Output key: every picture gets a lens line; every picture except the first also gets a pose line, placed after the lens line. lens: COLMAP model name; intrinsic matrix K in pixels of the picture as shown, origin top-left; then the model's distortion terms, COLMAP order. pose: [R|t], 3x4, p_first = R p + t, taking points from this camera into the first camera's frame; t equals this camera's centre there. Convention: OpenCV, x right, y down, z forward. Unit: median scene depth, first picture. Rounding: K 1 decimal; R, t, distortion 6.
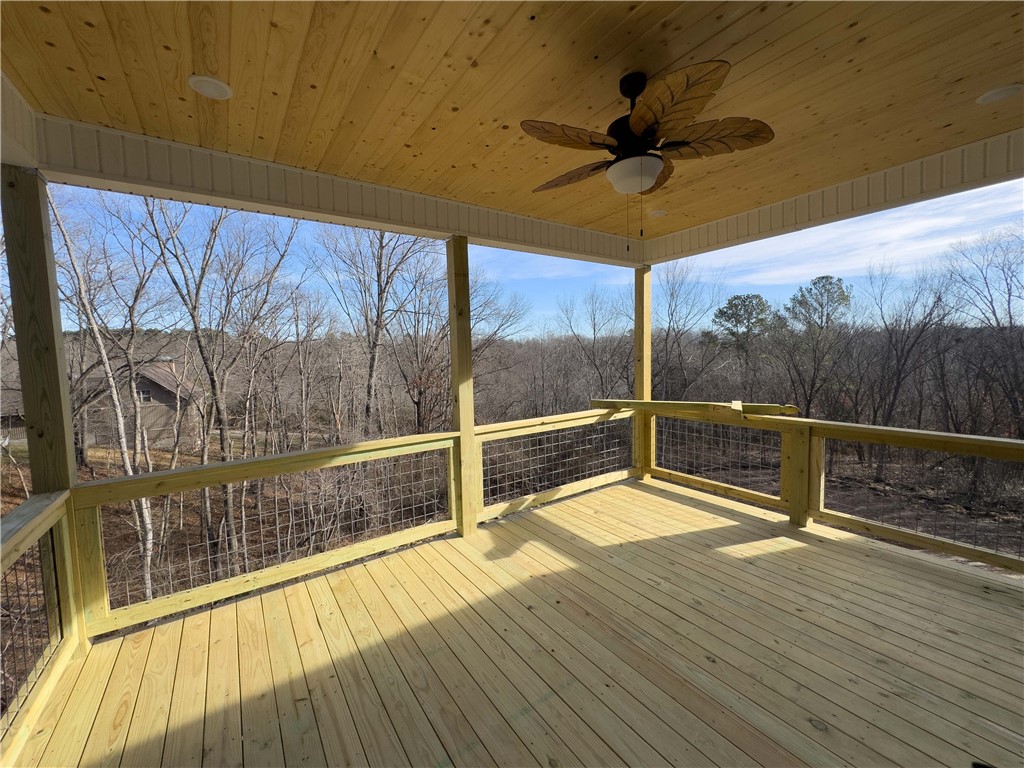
lens RADIAL K [[410.3, 0, 512.8], [0, 410.3, 383.6], [0, 0, 1]] dist [-0.006538, 0.001078]
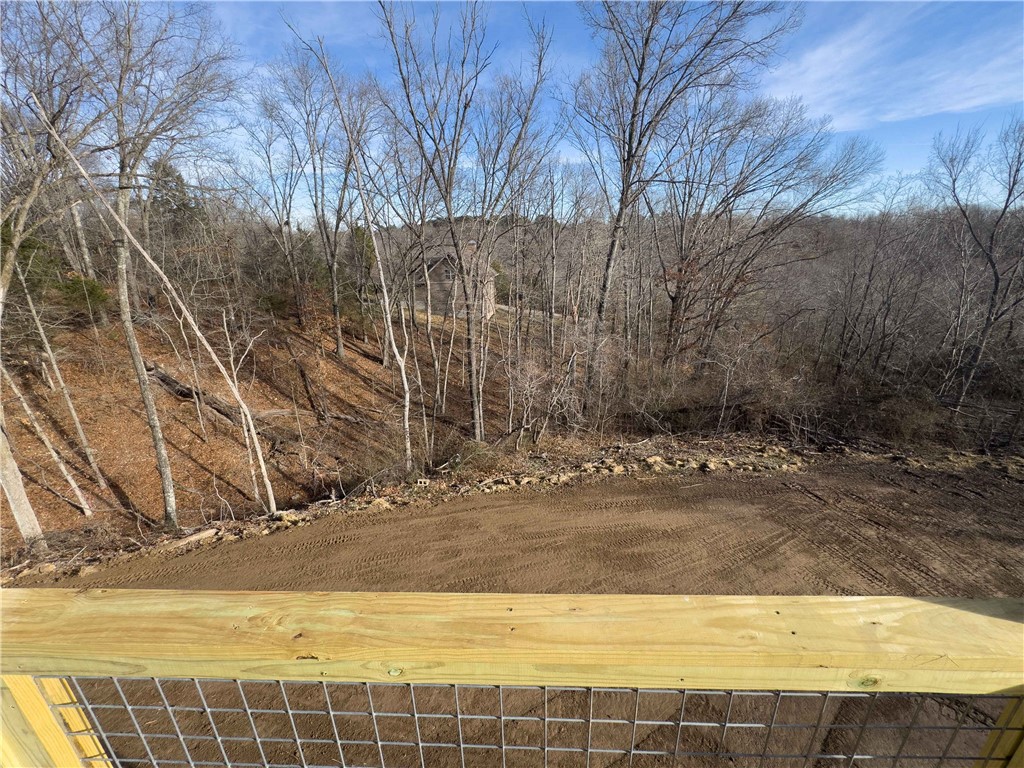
lens RADIAL K [[410.3, 0, 513.7], [0, 410.3, 384.9], [0, 0, 1]] dist [-0.006538, 0.001078]
pose [[0.797672, 0.200670, -0.568727, 0.044578], [-0.038806, 0.958144, 0.283645, -0.017653], [0.601841, -0.204186, 0.772072, 0.177652]]
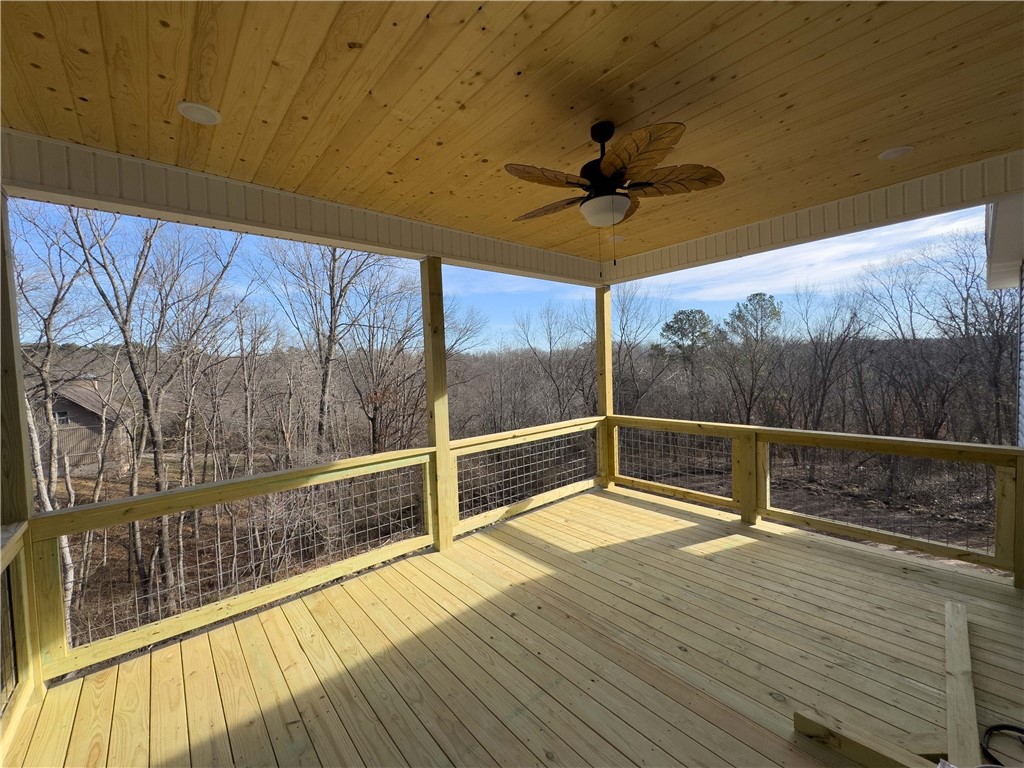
lens RADIAL K [[410.3, 0, 513.0], [0, 410.3, 383.3], [0, 0, 1]] dist [-0.006538, 0.001078]
pose [[0.994213, -0.013658, 0.106557, -0.006915], [0.017218, 0.999322, -0.032552, -0.000654], [-0.106040, 0.034198, 0.993774, -0.005908]]
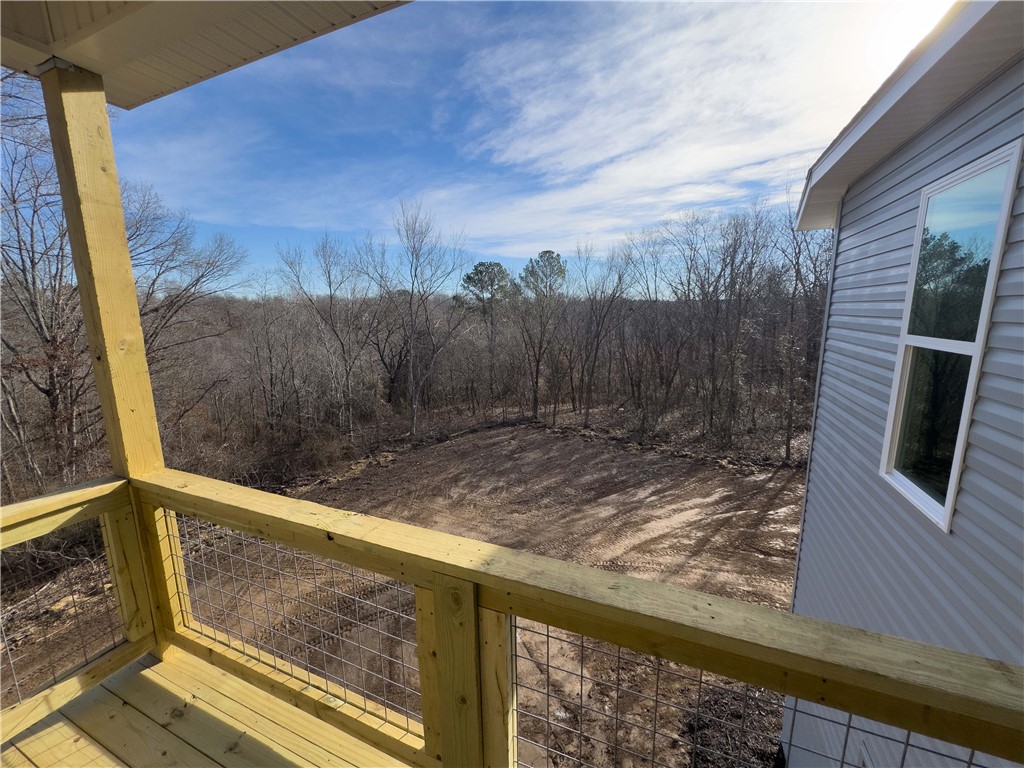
lens RADIAL K [[410.3, 0, 513.0], [0, 410.3, 384.2], [0, 0, 1]] dist [-0.006538, 0.001078]
pose [[0.846265, -0.075534, 0.527381, 0.096666], [0.026996, 0.994707, 0.099146, -0.013749], [-0.532078, -0.069667, 0.843825, 0.117567]]
